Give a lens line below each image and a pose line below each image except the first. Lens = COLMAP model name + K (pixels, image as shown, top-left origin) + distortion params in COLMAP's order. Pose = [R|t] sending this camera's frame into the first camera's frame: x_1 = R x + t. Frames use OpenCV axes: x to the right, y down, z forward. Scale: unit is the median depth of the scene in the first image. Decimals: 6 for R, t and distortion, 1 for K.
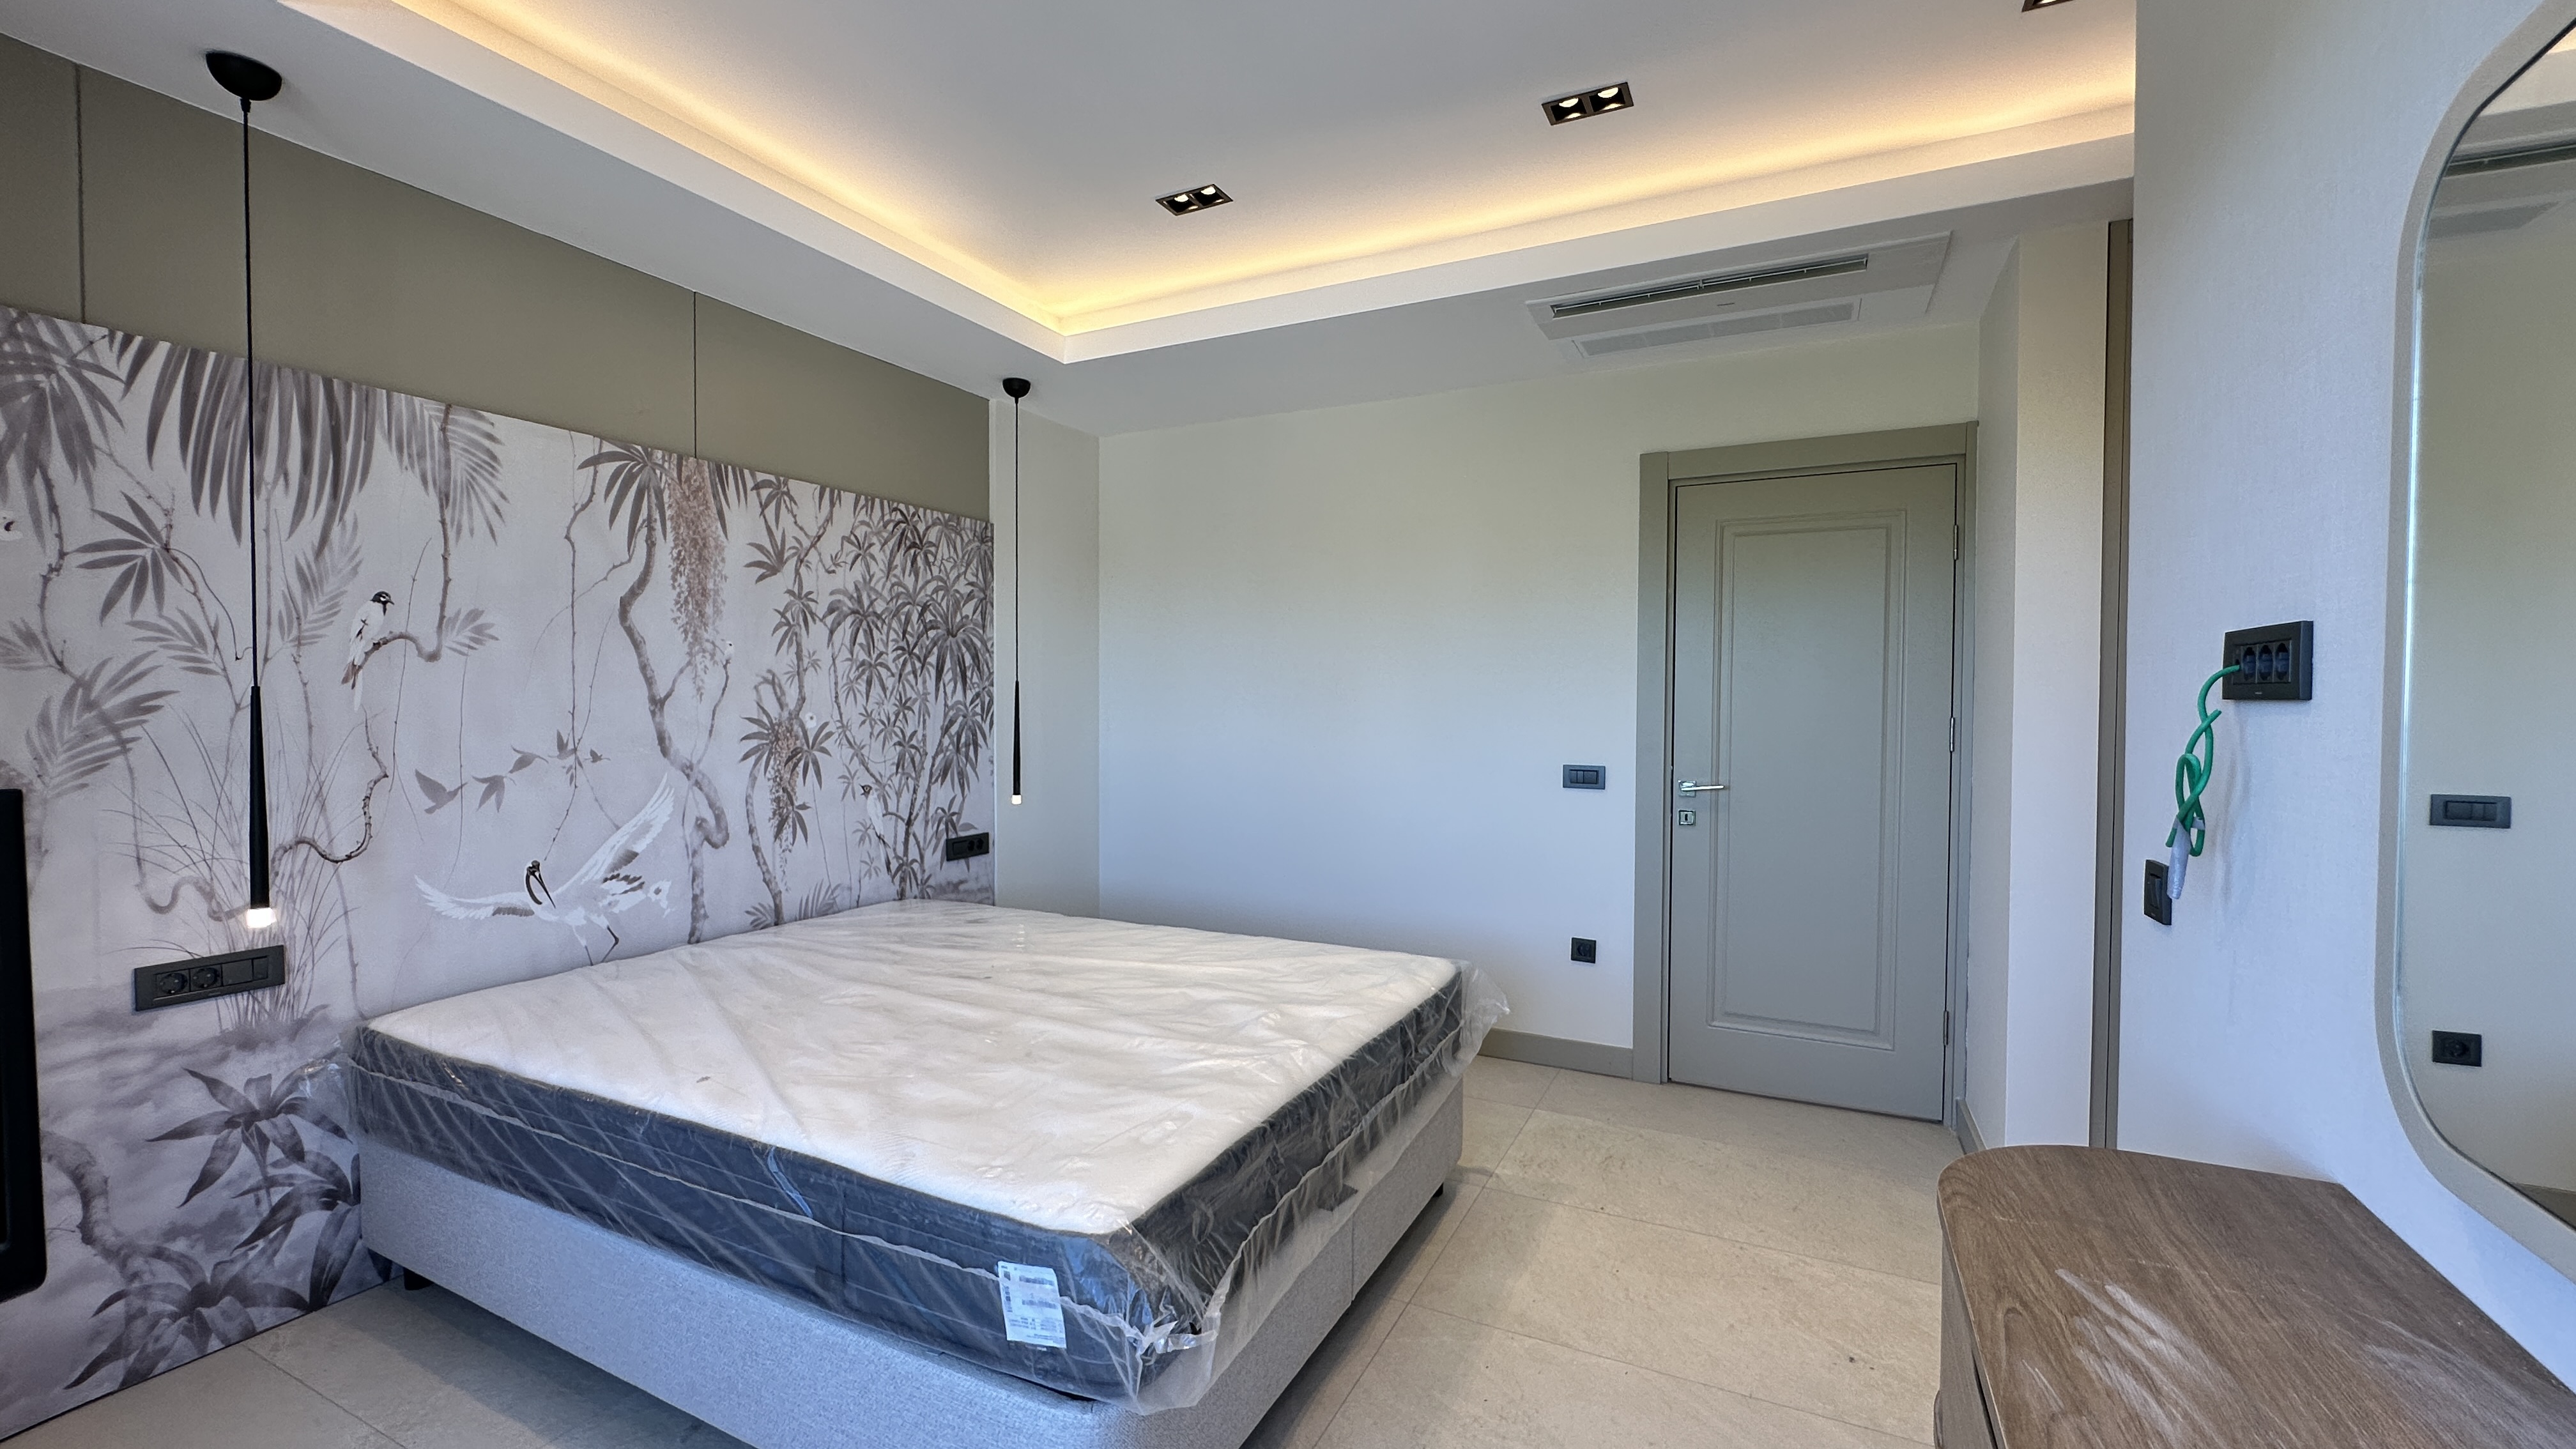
lens RADIAL K [[1033.1, 0, 1281.8], [0, 1033.1, 724.3], [0, 0, 1]] dist [-0.000303, 0.000320]
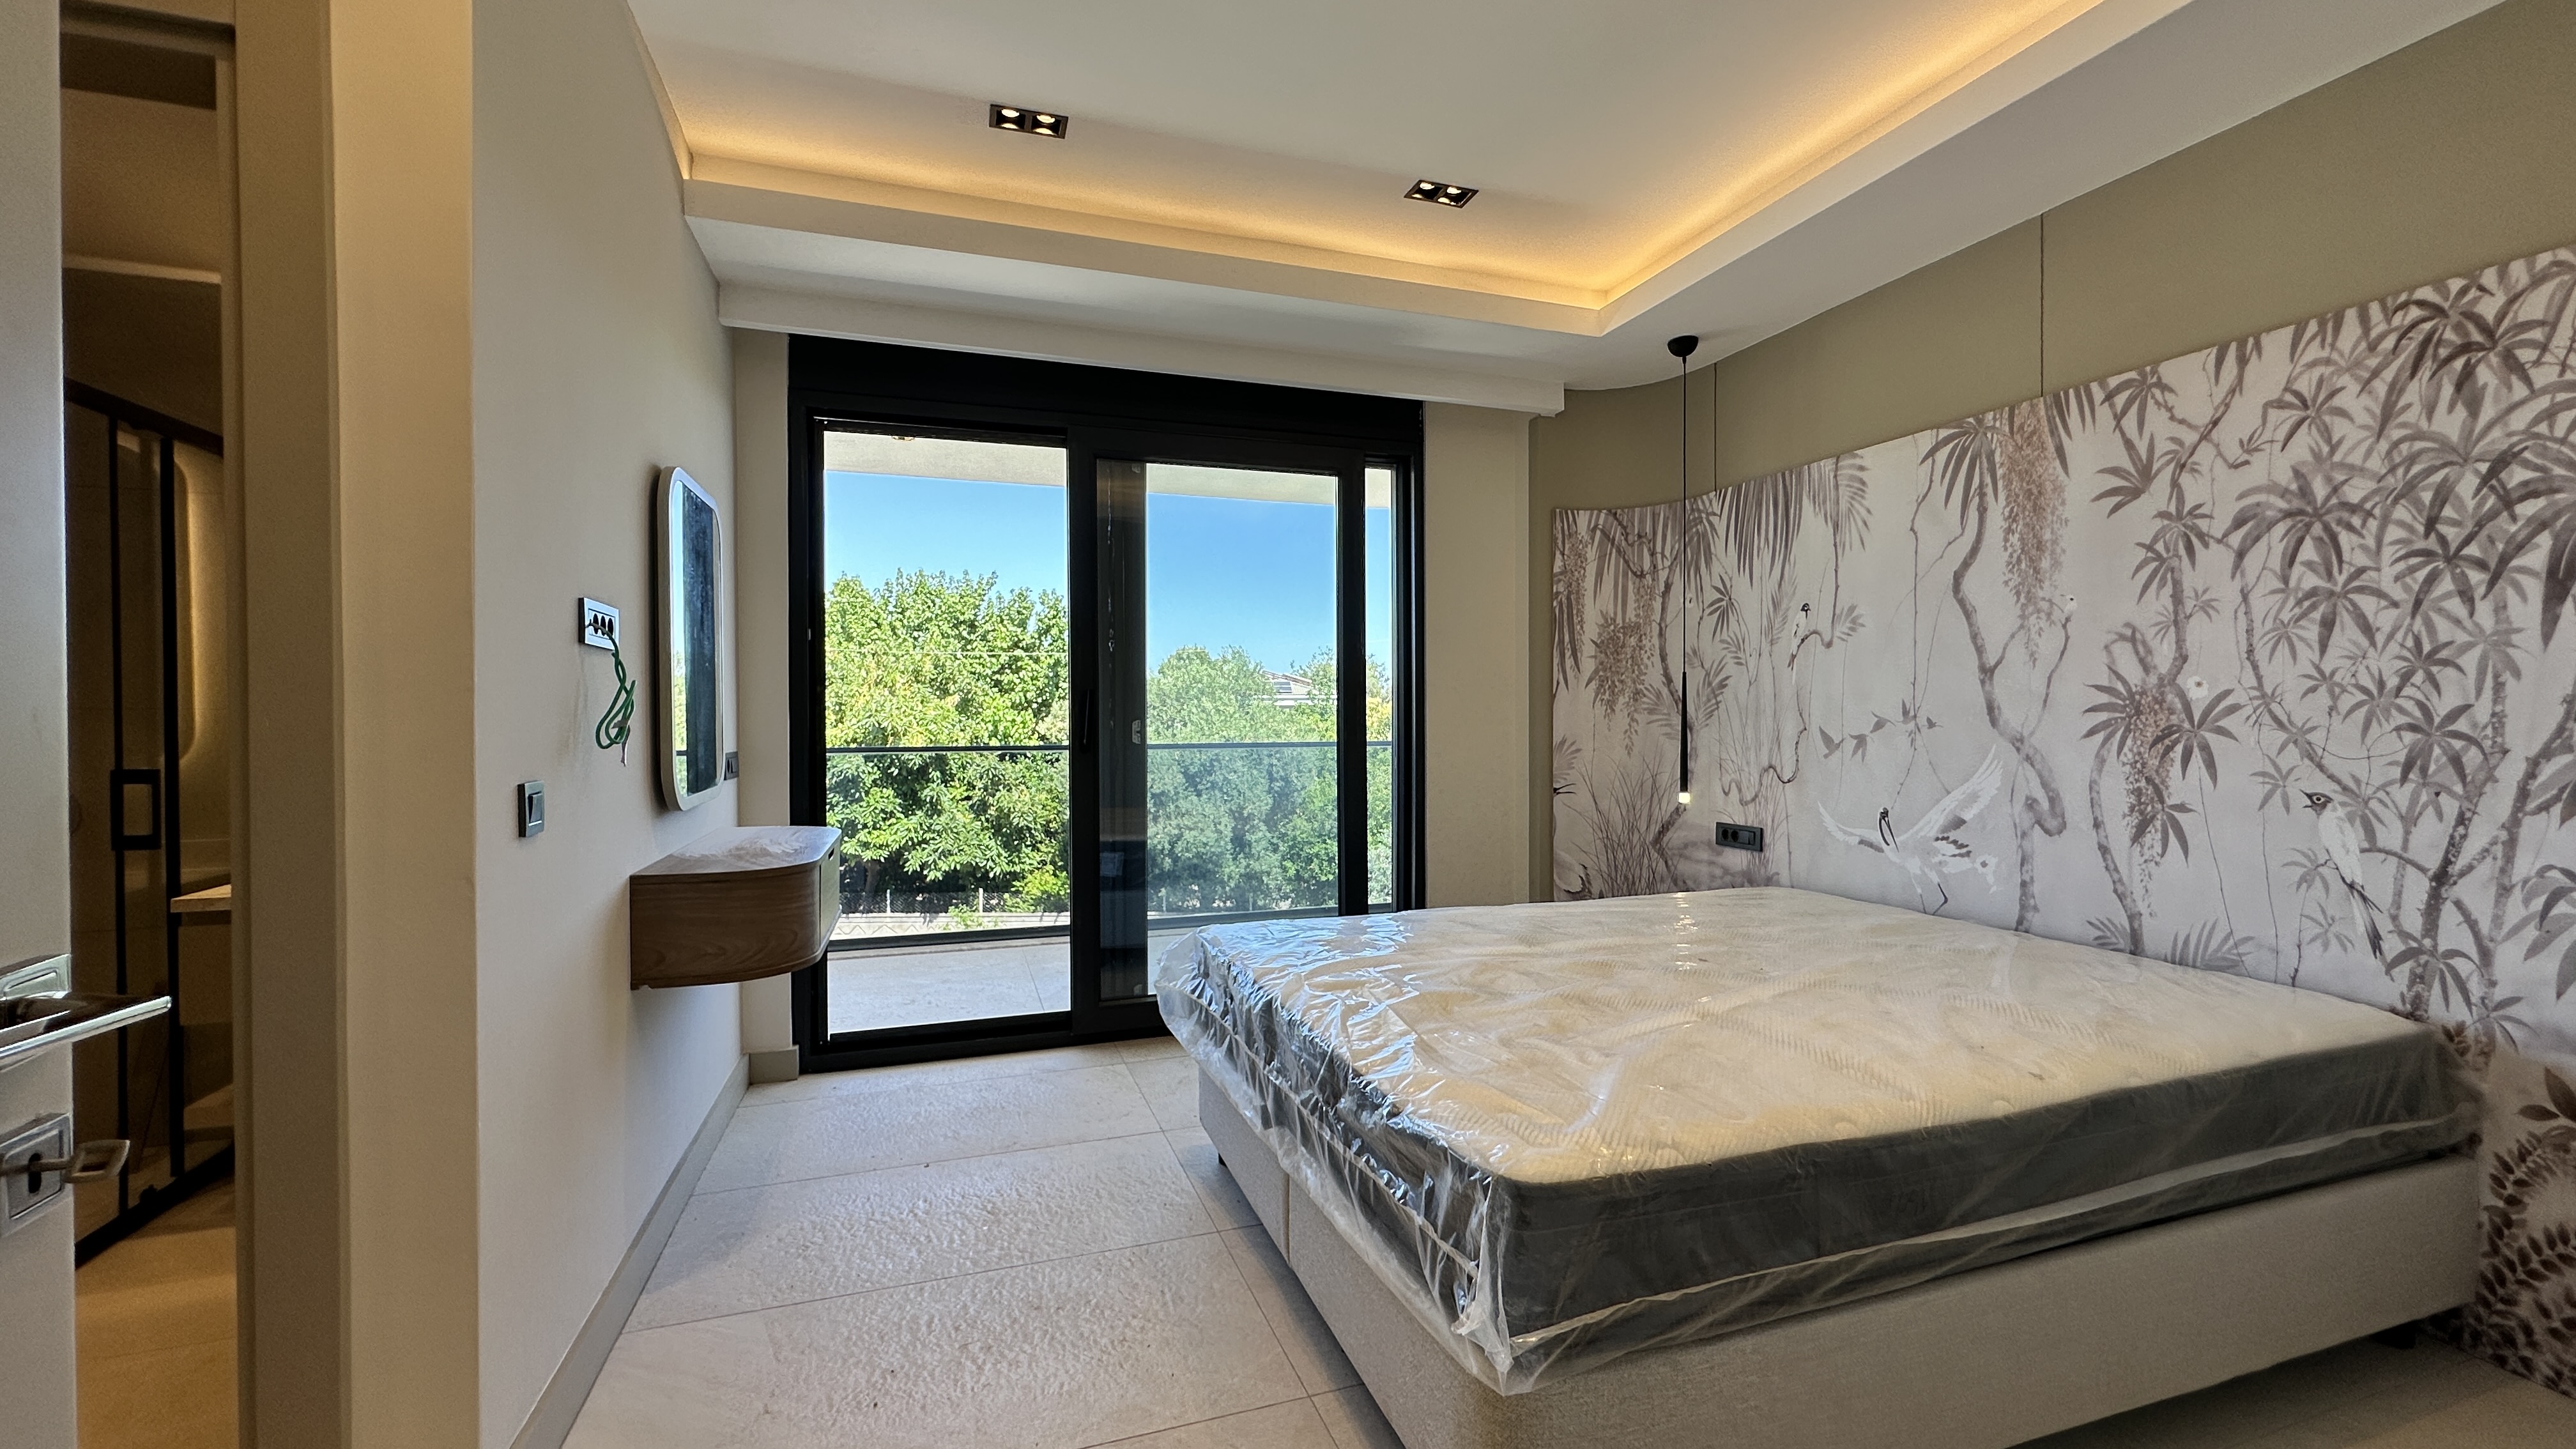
lens RADIAL K [[1033.9, 0, 1288.0], [0, 1033.9, 724.5], [0, 0, 1]] dist [-0.002676, -0.000191]
pose [[-0.700331, 0.003673, -0.713809, 0.501982], [-0.017545, 0.999596, 0.022357, 0.017256], [0.713602, 0.028181, -0.699984, 1.096004]]
